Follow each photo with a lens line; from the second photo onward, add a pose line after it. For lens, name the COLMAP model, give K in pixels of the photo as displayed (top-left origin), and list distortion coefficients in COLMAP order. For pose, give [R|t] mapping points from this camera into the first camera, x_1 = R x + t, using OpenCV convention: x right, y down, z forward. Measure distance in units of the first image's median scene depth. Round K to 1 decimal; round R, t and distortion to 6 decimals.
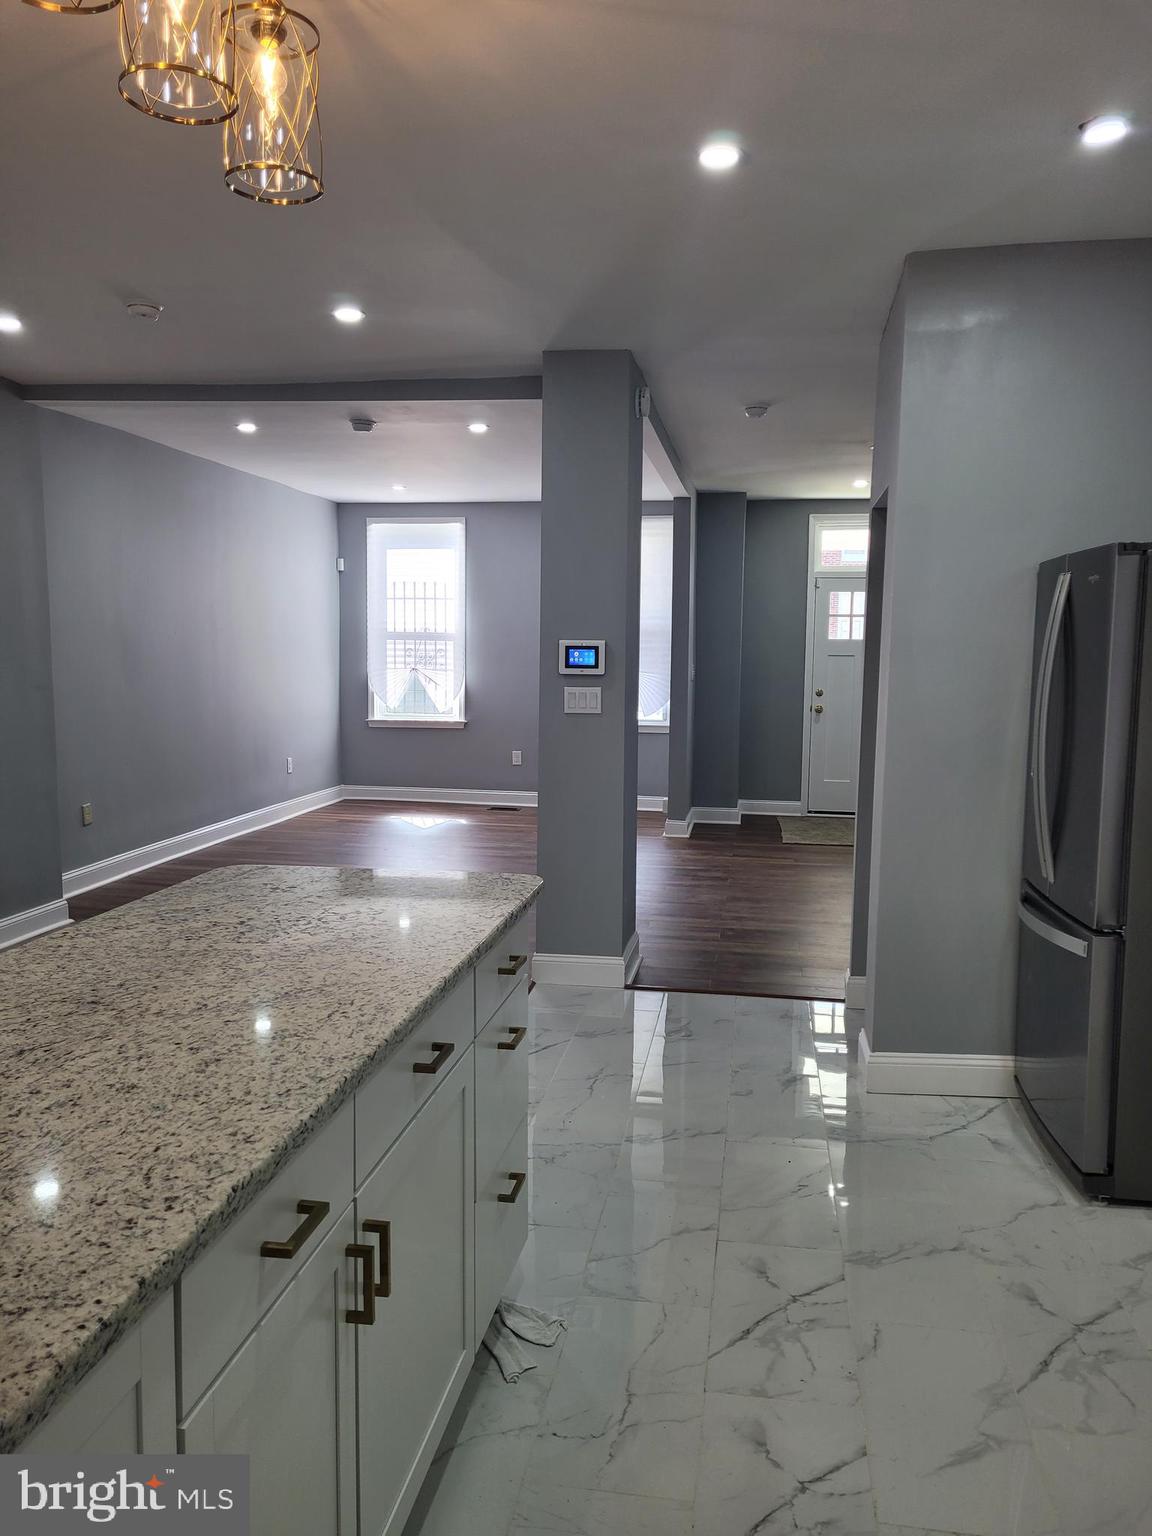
lens RADIAL K [[1150.2, 0, 575.4], [0, 1150.2, 773.5], [0, 0, 1]] dist [0.053560, -0.031826]
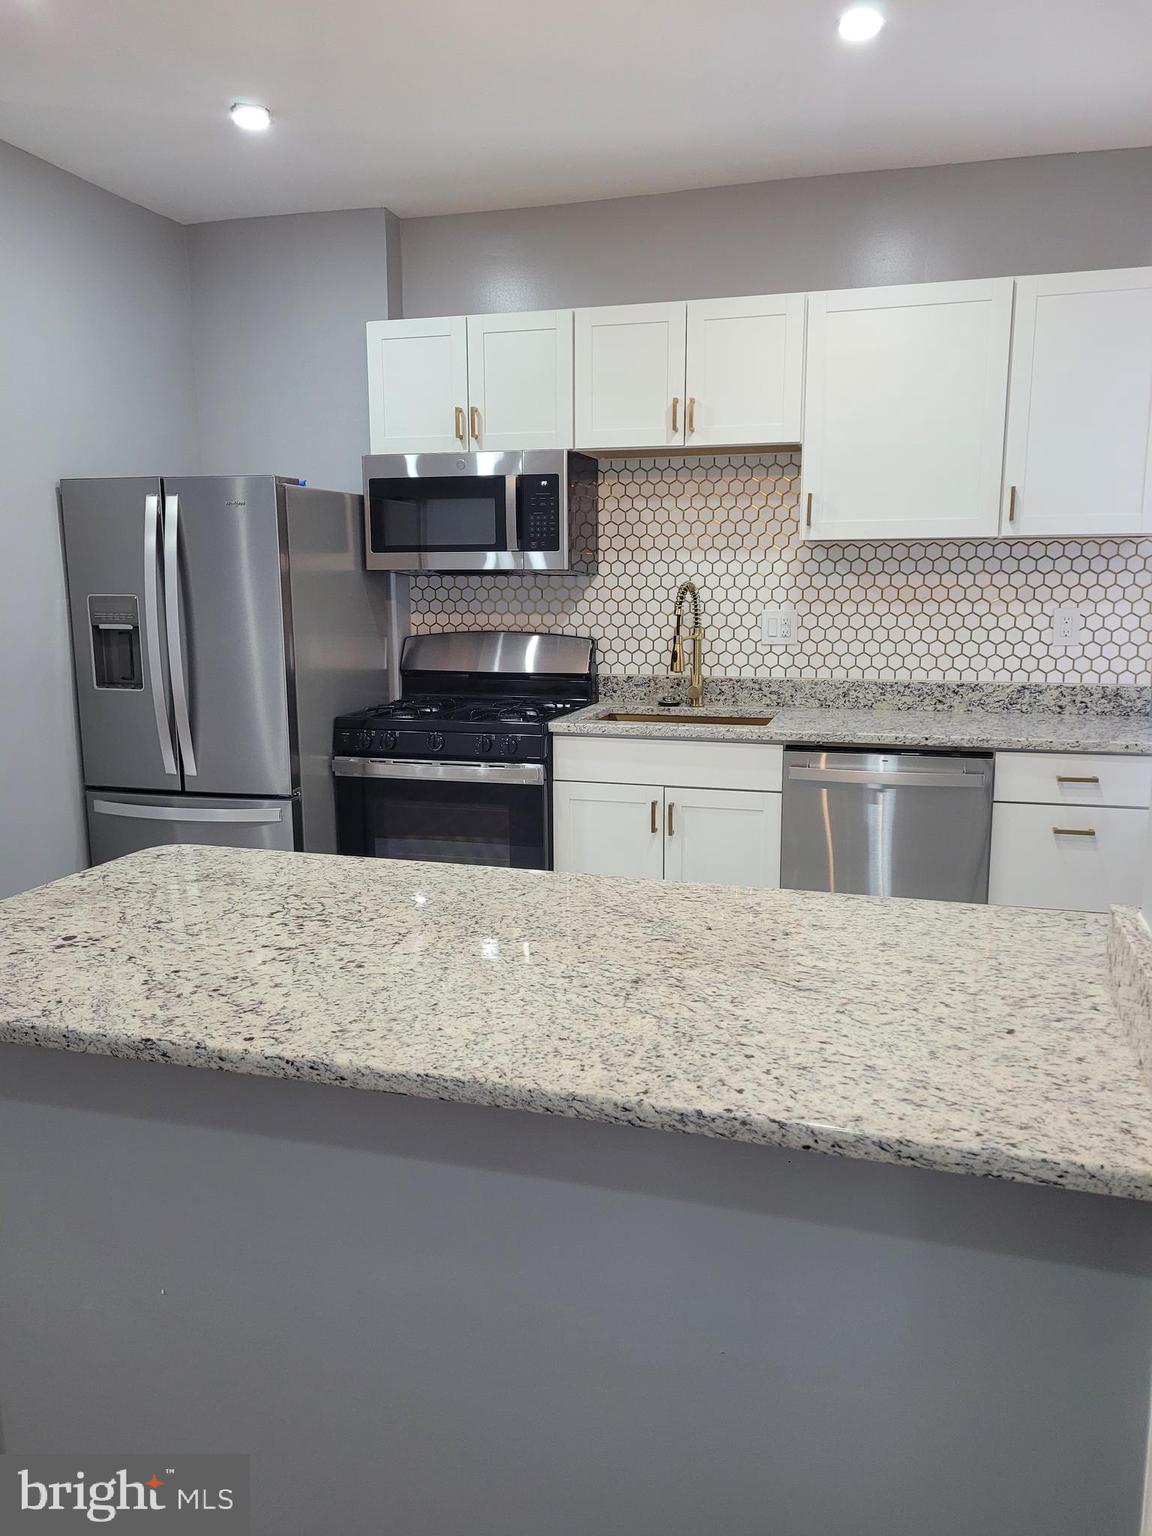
lens RADIAL K [[1150.2, 0, 582.3], [0, 1150.2, 762.6], [0, 0, 1]] dist [0.053560, -0.031826]
pose [[0.124678, -0.172115, 0.977155, -0.551075], [0.115285, 0.980682, 0.158027, -0.045199], [-0.985477, 0.092948, 0.142112, 0.406743]]
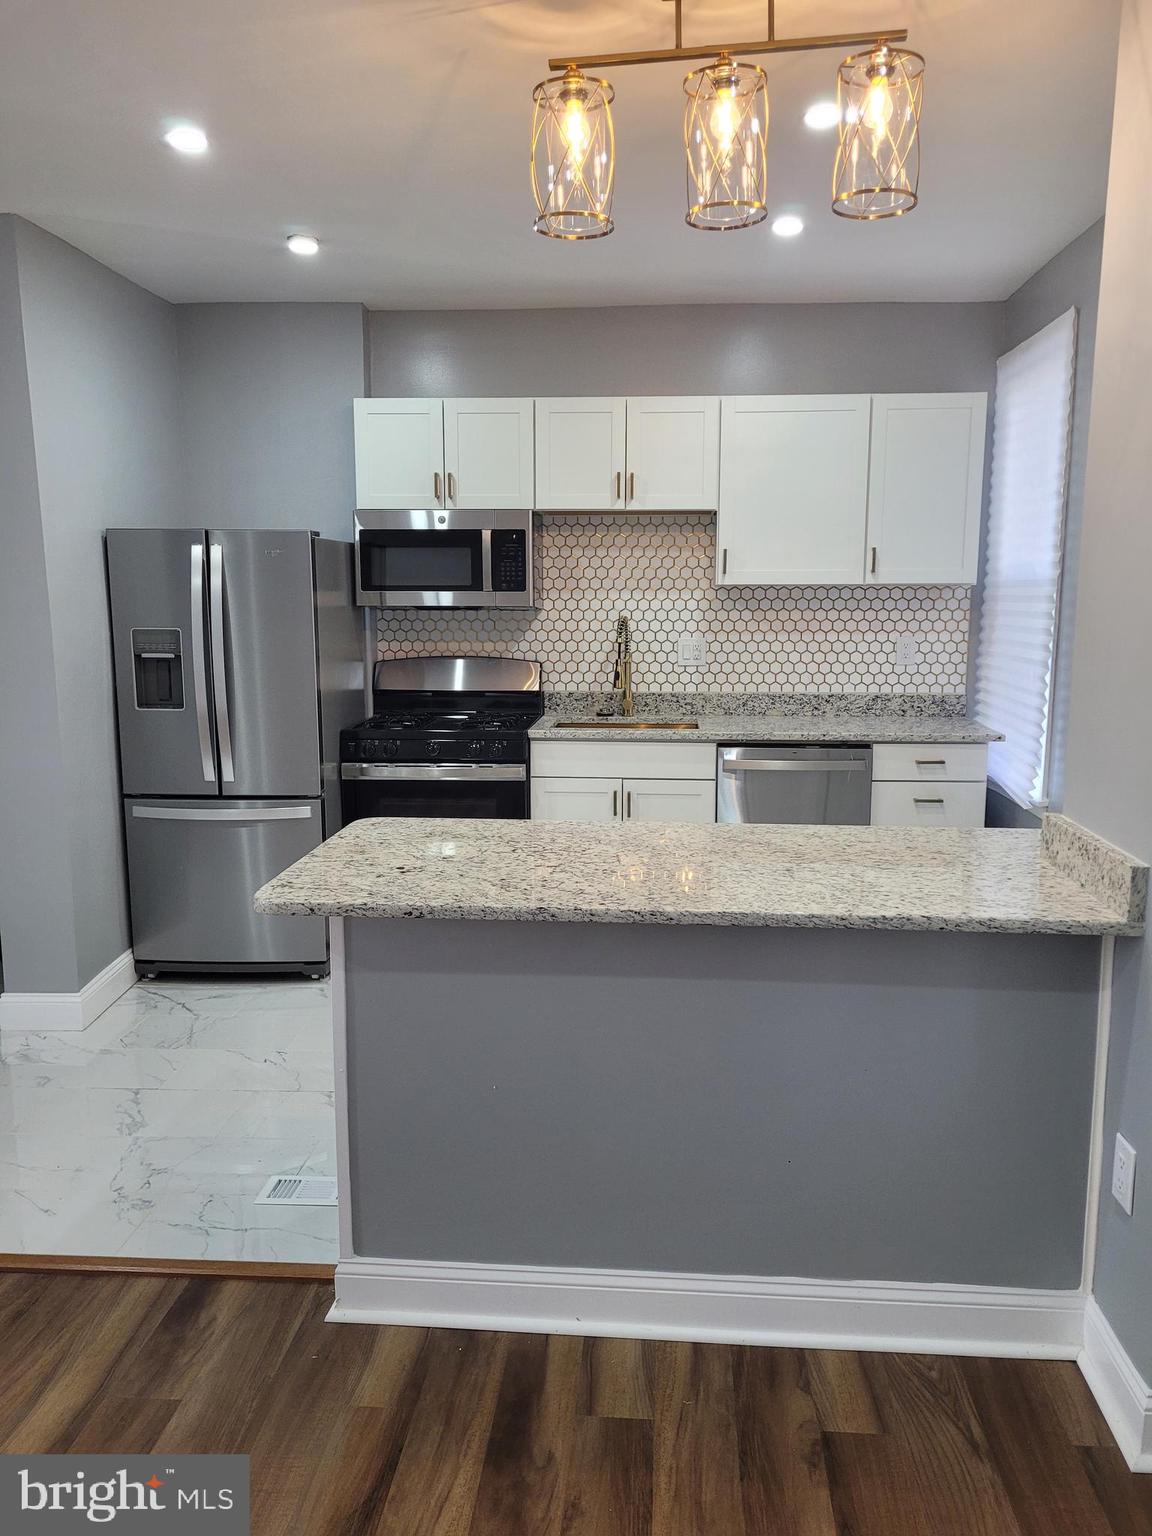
lens RADIAL K [[1150.2, 0, 586.5], [0, 1150.2, 760.9], [0, 0, 1]] dist [0.053560, -0.031826]
pose [[-0.087683, -0.154494, 0.984095, -0.795215], [0.109194, 0.980456, 0.163652, -0.087082], [-0.990146, 0.121807, -0.069099, 0.597303]]
